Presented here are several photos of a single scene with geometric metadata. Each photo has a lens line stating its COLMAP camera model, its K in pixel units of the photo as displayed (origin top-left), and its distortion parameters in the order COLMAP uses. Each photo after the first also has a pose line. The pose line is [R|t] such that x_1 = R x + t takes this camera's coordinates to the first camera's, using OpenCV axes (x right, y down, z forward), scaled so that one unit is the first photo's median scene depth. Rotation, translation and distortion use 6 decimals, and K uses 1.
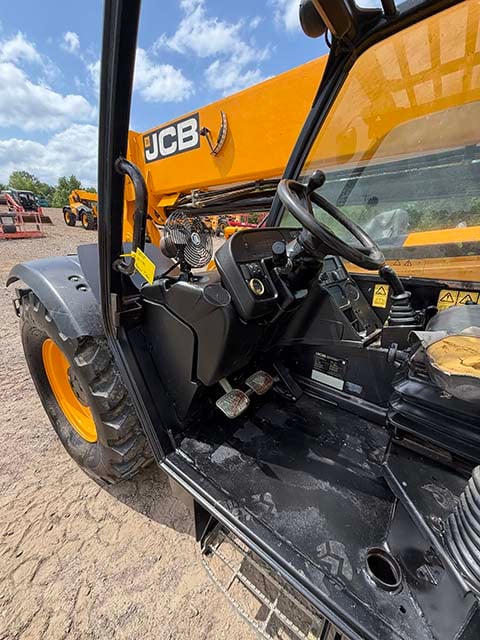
lens RADIAL K [[253.8, 0, 242.0], [0, 253.8, 317.1], [0, 0, 1]] dist [-0.000220, 0.000063]
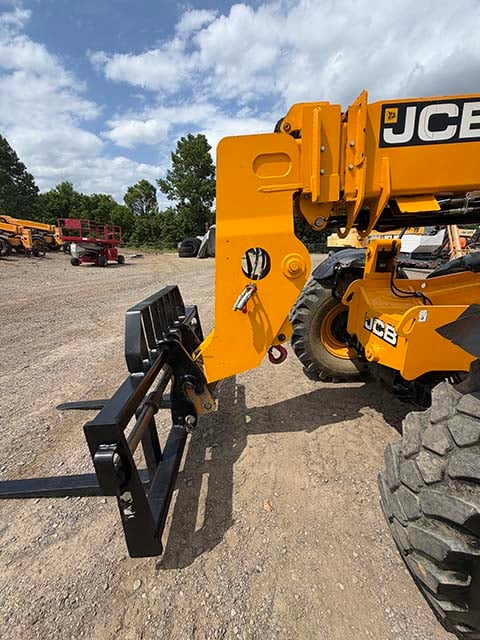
lens RADIAL K [[253.8, 0, 242.0], [0, 253.8, 317.1], [0, 0, 1]] dist [-0.000220, 0.000063]
pose [[0.787420, -0.212959, 0.578463, -1.930533], [0.237603, 0.970769, 0.033952, -0.484119], [-0.568784, 0.110710, 0.815002, 1.215922]]
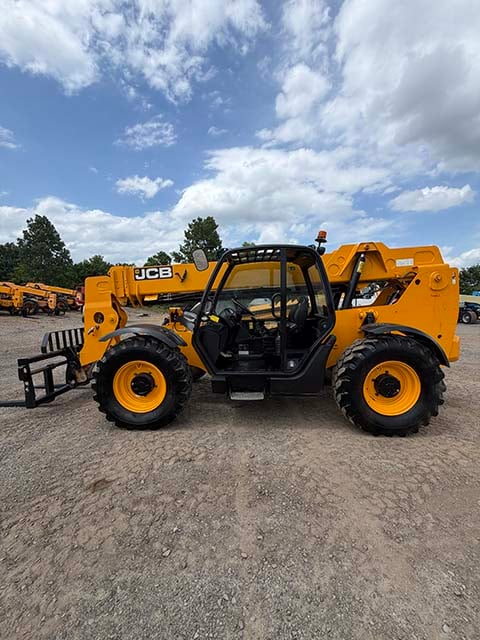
lens RADIAL K [[252.6, 0, 240.9], [0, 252.6, 317.3], [0, 0, 1]] dist [-0.001884, -0.000116]
pose [[0.821476, -0.075906, 0.565169, -1.433650], [0.225200, 0.953724, -0.199238, 0.443251], [-0.523891, 0.290945, 0.800555, -1.626718]]
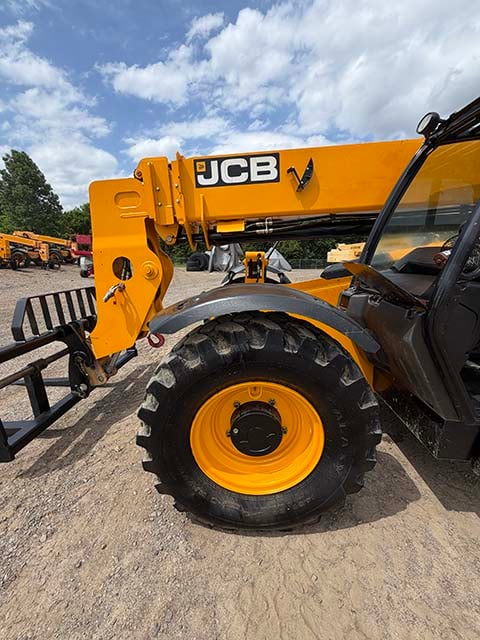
lens RADIAL K [[253.8, 0, 242.0], [0, 253.8, 317.1], [0, 0, 1]] dist [-0.000220, 0.000063]
pose [[0.820854, -0.163436, 0.547255, -1.415242], [0.216413, 0.975737, -0.033207, -0.119721], [-0.528550, 0.145691, 0.836307, 0.332149]]
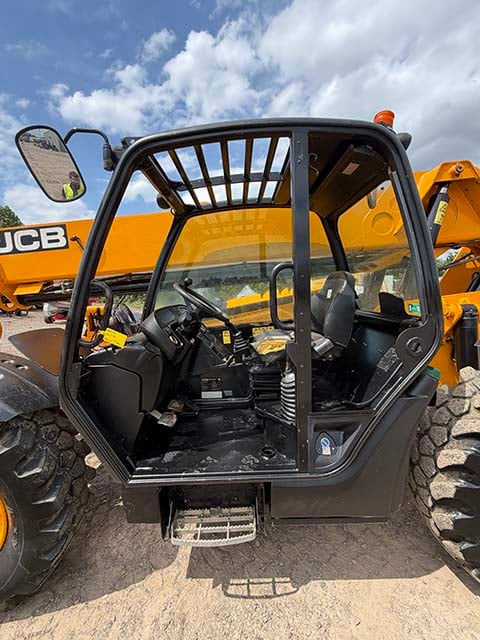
lens RADIAL K [[252.6, 0, 240.9], [0, 252.6, 317.3], [0, 0, 1]] dist [-0.001884, -0.000116]
pose [[0.790285, -0.122068, 0.600457, -0.393917], [0.266859, 0.950704, -0.157953, 0.086212], [-0.551576, 0.285065, 0.783902, -0.445580]]
